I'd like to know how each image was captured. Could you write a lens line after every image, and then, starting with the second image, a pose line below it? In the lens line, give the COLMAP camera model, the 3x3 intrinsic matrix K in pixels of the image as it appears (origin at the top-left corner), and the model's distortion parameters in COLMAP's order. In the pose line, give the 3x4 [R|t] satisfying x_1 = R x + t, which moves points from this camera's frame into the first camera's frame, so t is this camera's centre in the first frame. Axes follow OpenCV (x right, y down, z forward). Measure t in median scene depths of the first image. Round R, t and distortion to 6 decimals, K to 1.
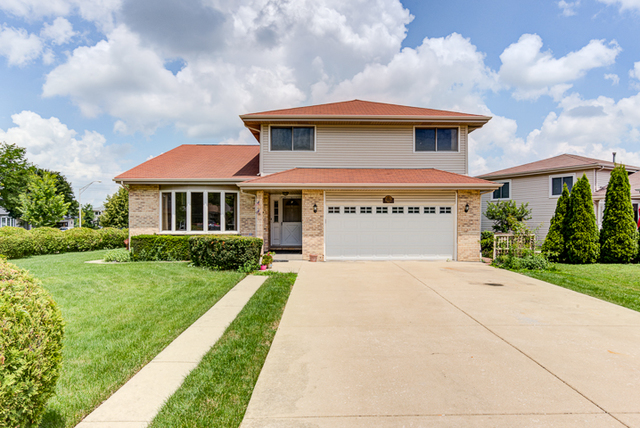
lens RADIAL K [[379.1, 0, 319.5], [0, 379.1, 213.9], [0, 0, 1]] dist [-0.005232, 0.000255]
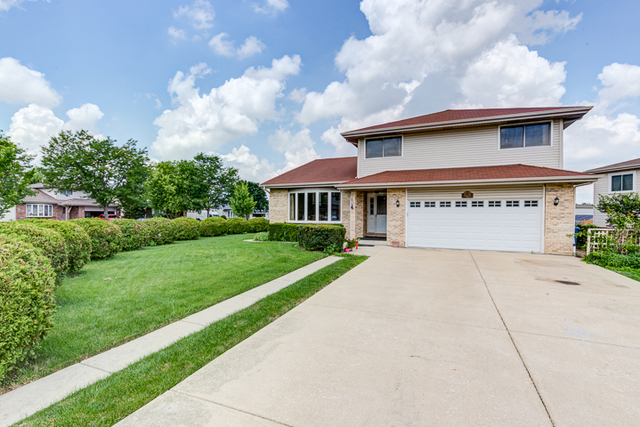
lens RADIAL K [[278.1, 0, 322.2], [0, 278.1, 212.5], [0, 0, 1]] dist [-0.000335, 0.000824]
pose [[0.920423, 0.000615, -0.390924, 0.108107], [0.005430, 0.999882, 0.014357, 0.000572], [0.390887, -0.015338, 0.920311, 0.083967]]
